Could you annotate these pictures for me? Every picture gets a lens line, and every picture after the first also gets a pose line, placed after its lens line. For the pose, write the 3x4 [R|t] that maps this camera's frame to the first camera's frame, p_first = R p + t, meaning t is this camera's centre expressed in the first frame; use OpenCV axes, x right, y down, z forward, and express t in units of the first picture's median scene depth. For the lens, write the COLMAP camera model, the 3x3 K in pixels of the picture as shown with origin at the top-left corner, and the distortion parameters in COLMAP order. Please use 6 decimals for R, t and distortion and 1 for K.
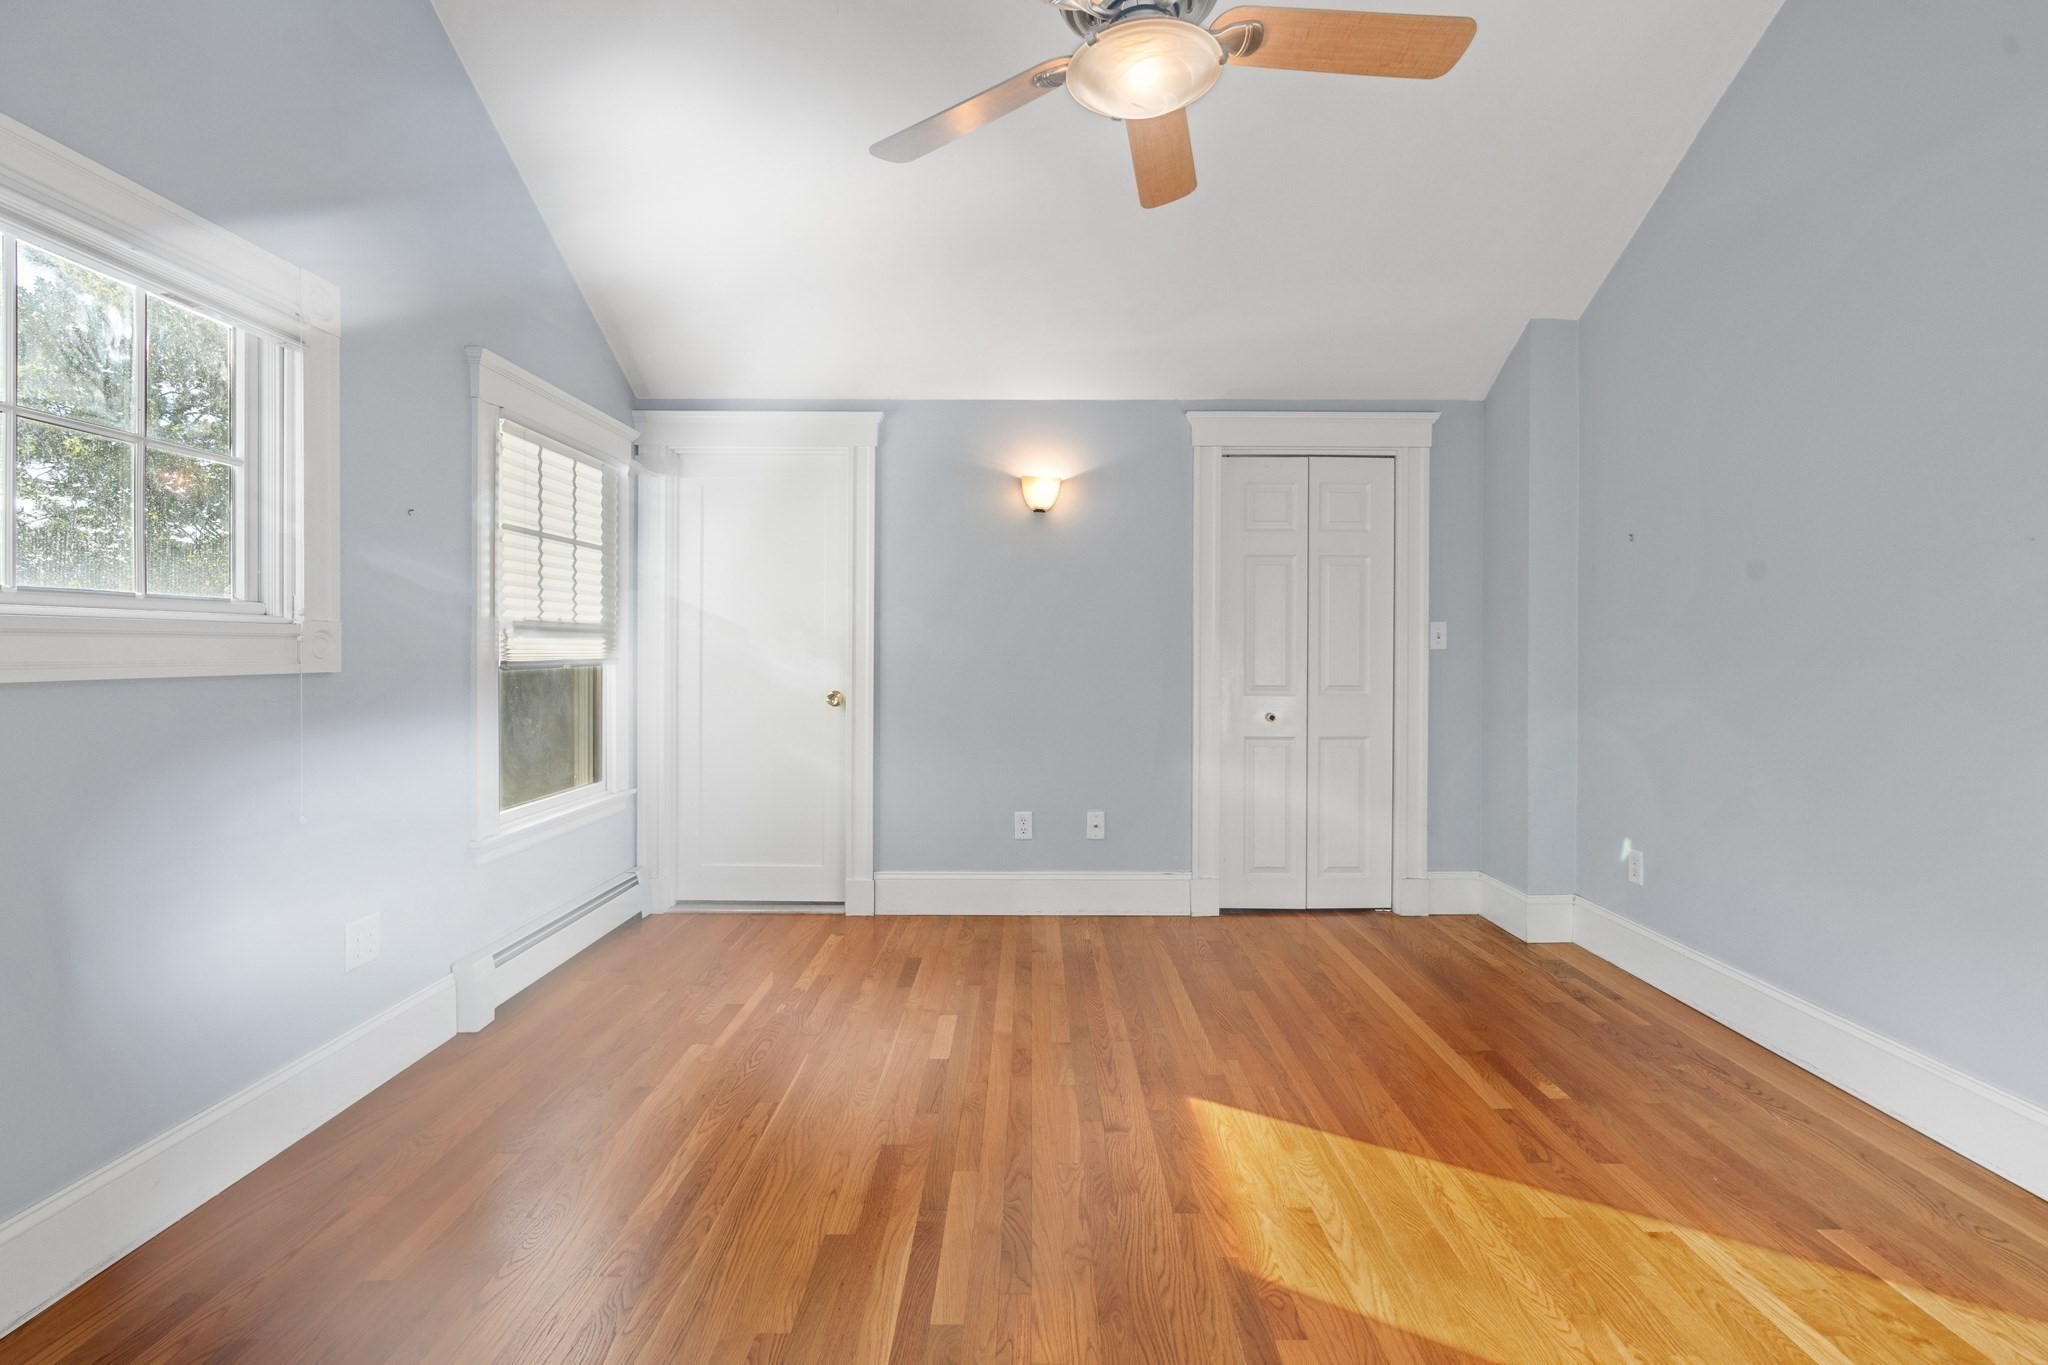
lens RADIAL K [[932.8, 0, 1017.2], [0, 932.8, 654.6], [0, 0, 1]] dist [-0.009776, 0.003514]
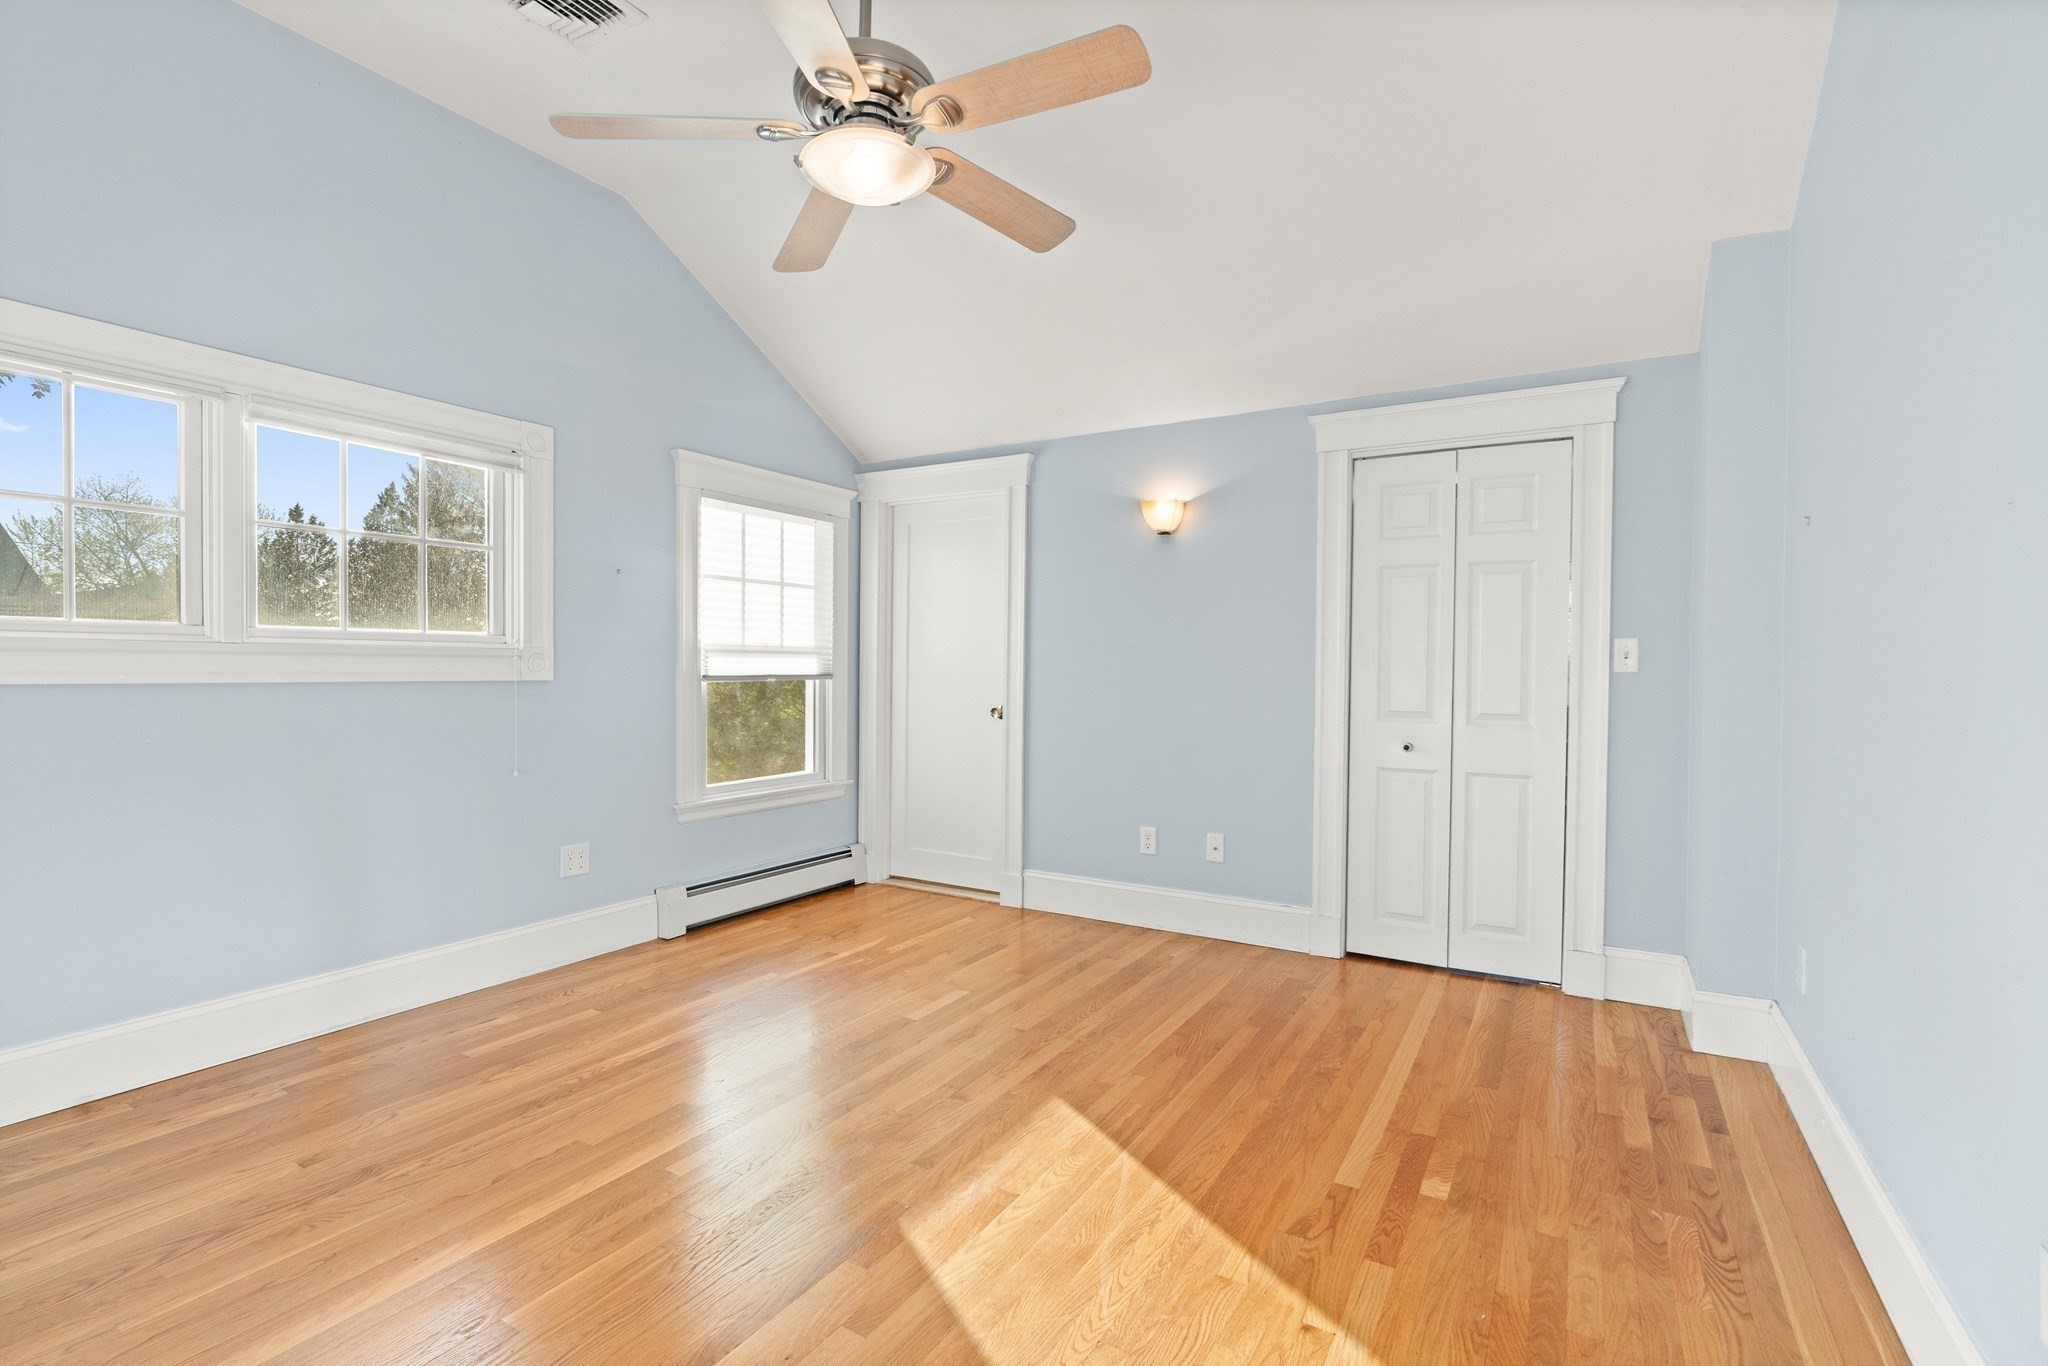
lens RADIAL K [[932.8, 0, 1022.5], [0, 932.8, 687.0], [0, 0, 1]] dist [-0.009776, 0.003514]
pose [[0.860856, 0.015222, -0.508621, 0.479012], [-0.009520, 0.999859, 0.013811, 0.000727], [0.508760, -0.007048, 0.860880, 0.052958]]
